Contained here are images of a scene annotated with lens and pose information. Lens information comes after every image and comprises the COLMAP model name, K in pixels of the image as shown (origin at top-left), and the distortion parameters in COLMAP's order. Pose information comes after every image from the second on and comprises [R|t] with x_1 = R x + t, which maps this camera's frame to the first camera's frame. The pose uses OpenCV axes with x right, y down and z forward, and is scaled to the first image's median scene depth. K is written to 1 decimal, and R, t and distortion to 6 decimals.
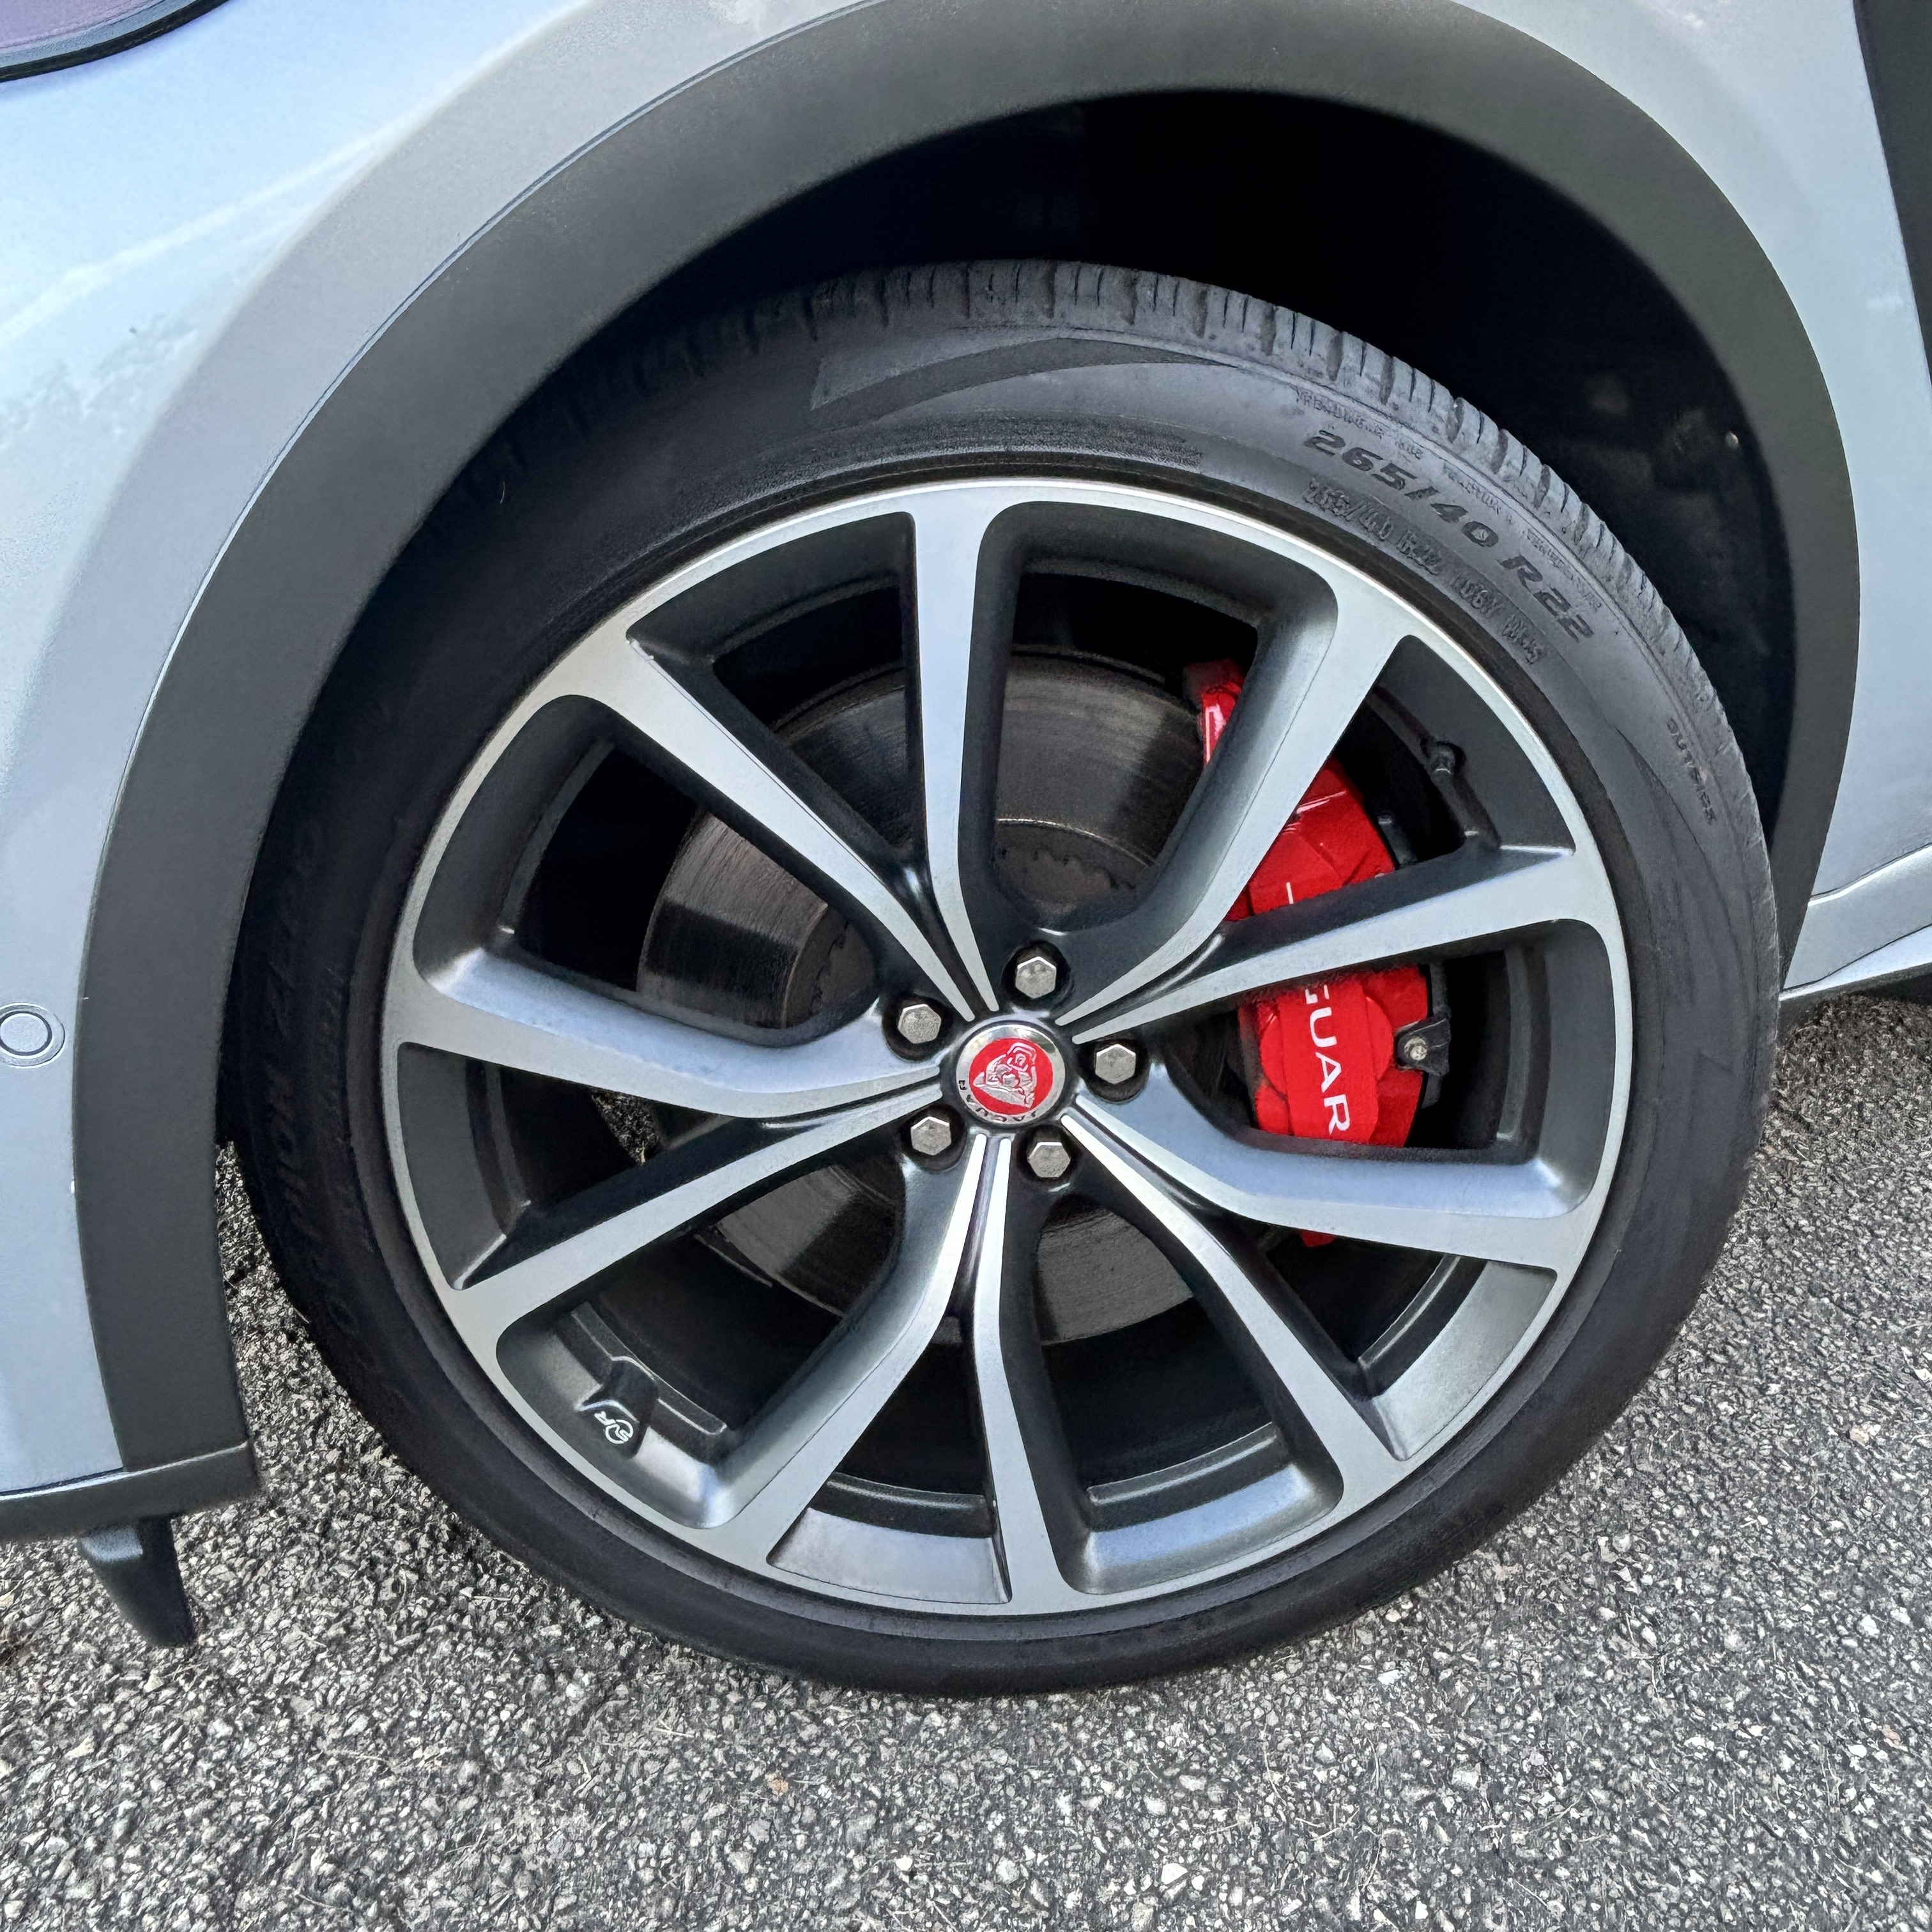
lens RADIAL K [[1650.2, 0, 1018.6], [0, 1650.2, 973.9], [0, 0, 1]] dist [0.007601, -0.020619]
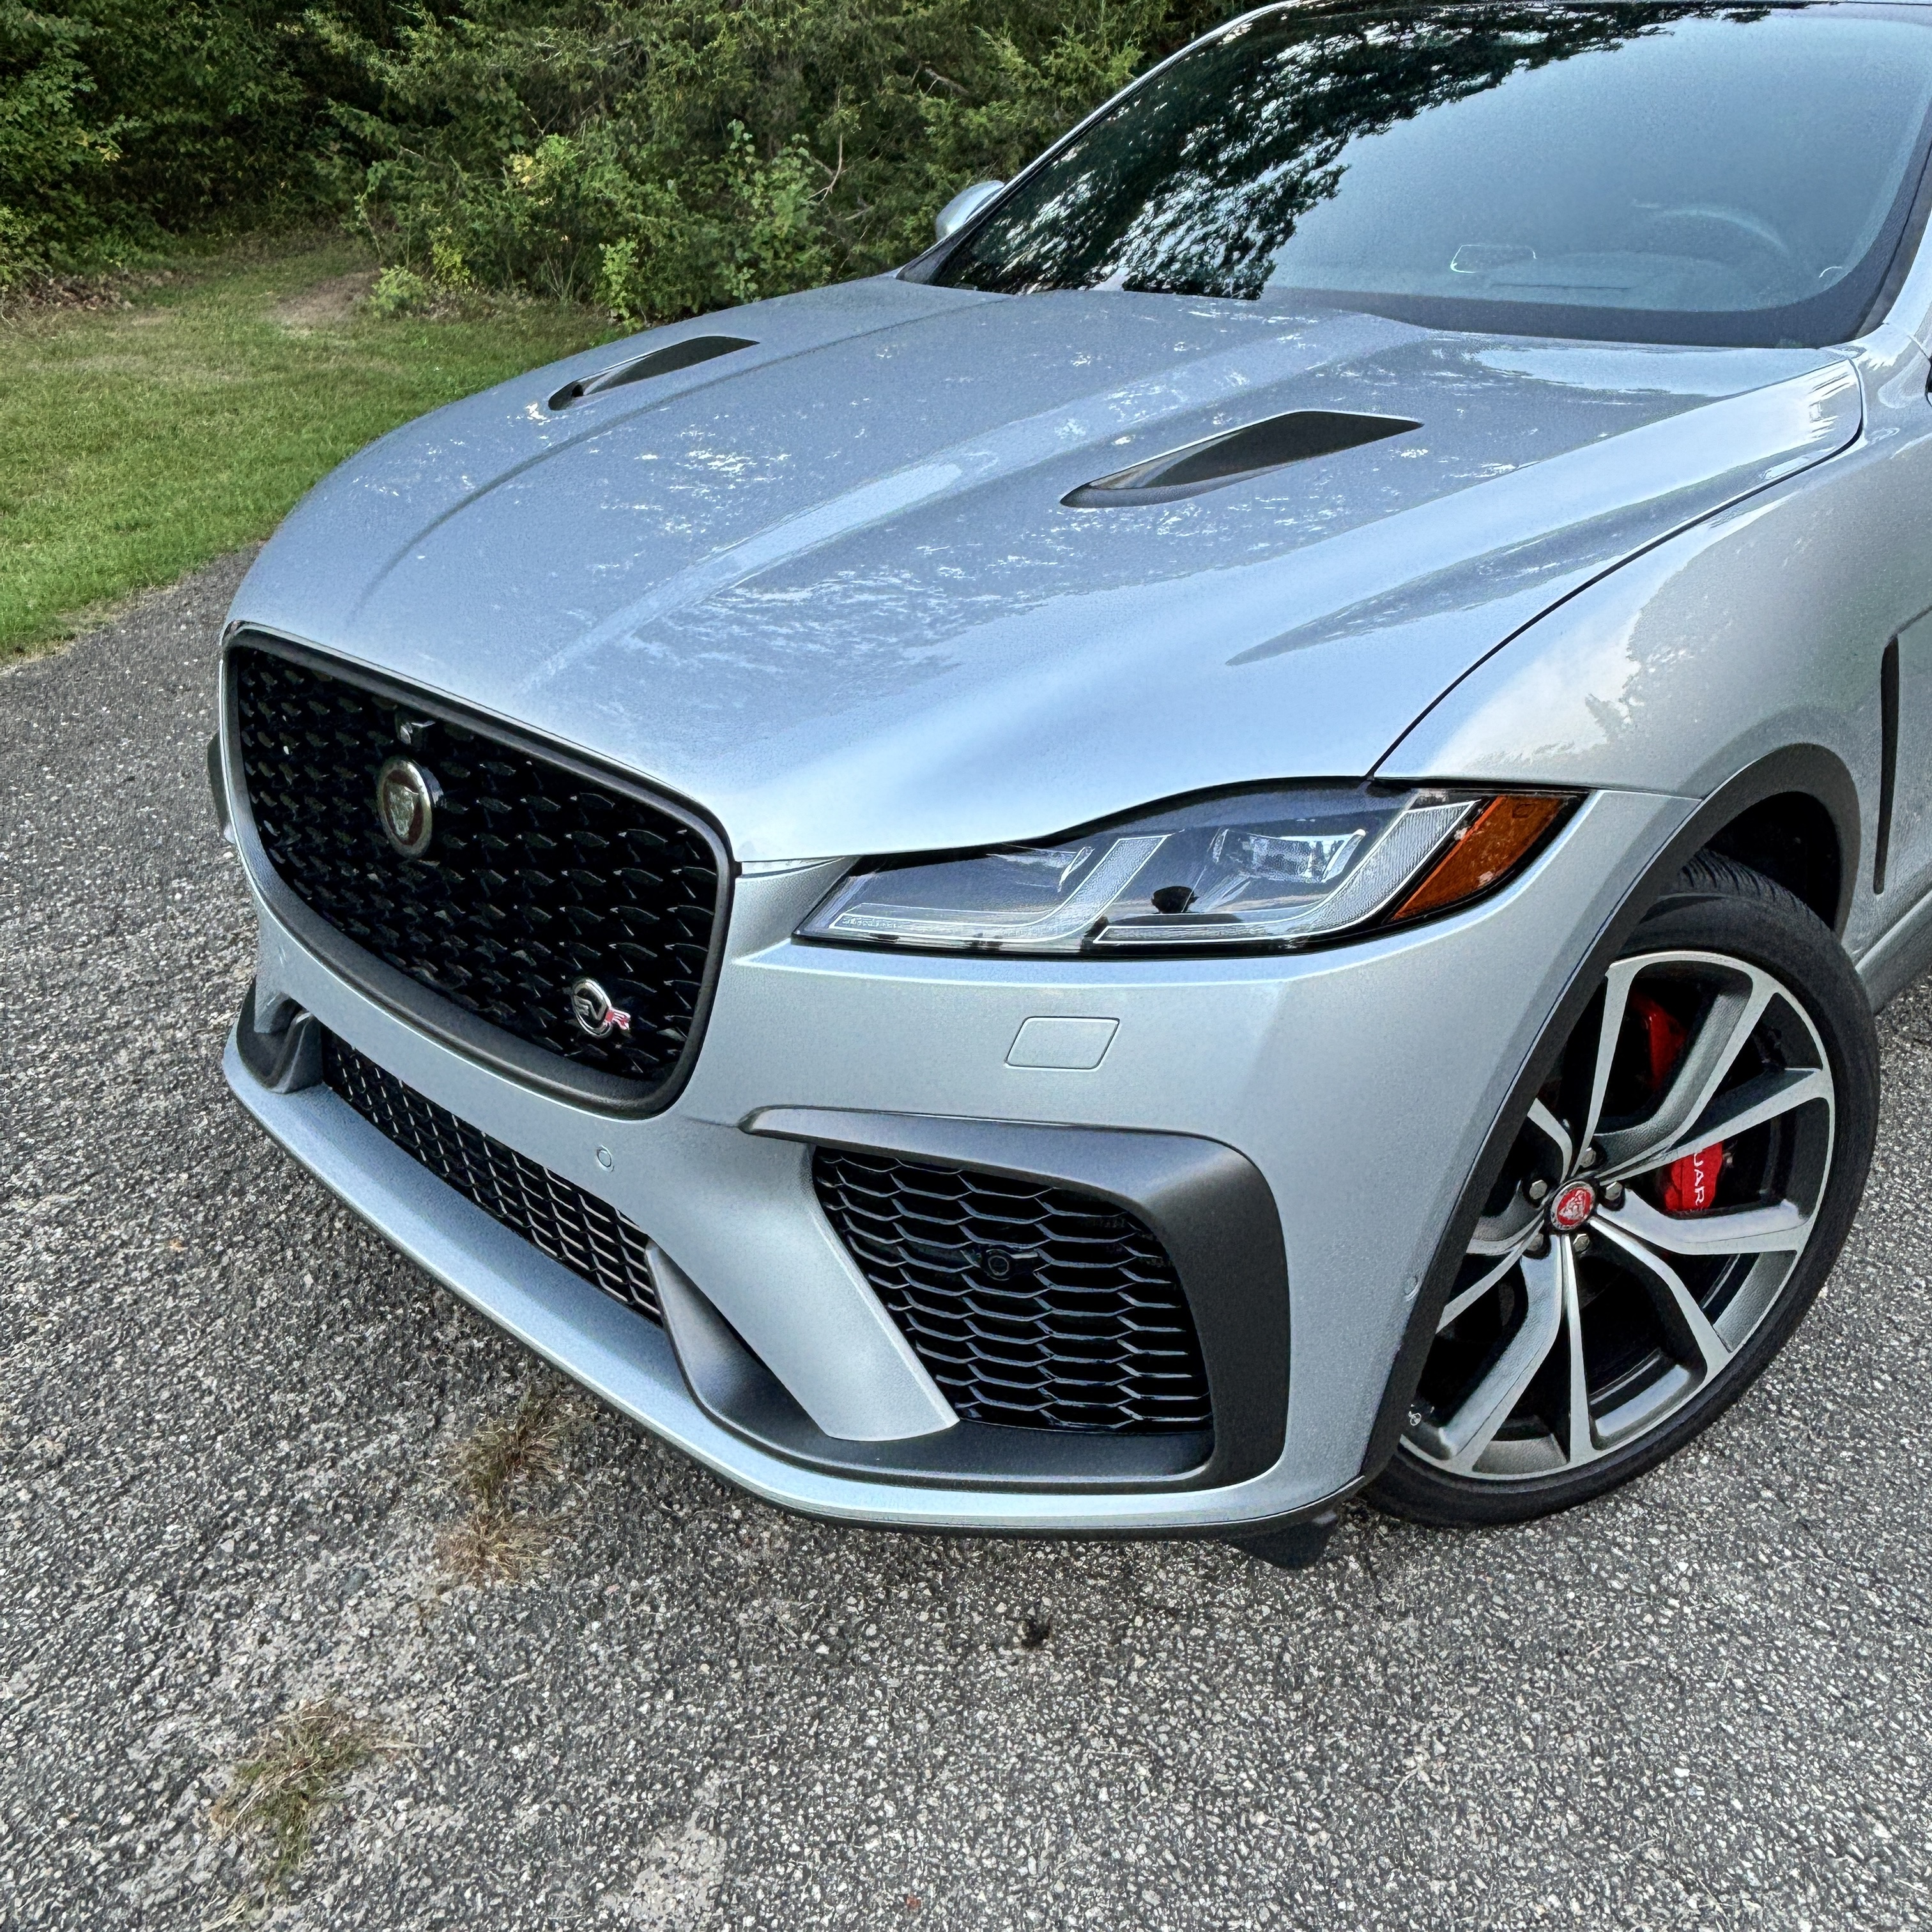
lens RADIAL K [[1650.2, 0, 977.3], [0, 1650.2, 976.8], [0, 0, 1]] dist [0.007601, -0.020619]
pose [[0.941432, -0.134812, 0.309082, -1.277444], [0.125033, 0.990824, 0.051329, -0.411901], [-0.313165, -0.009678, 0.949649, -0.695305]]
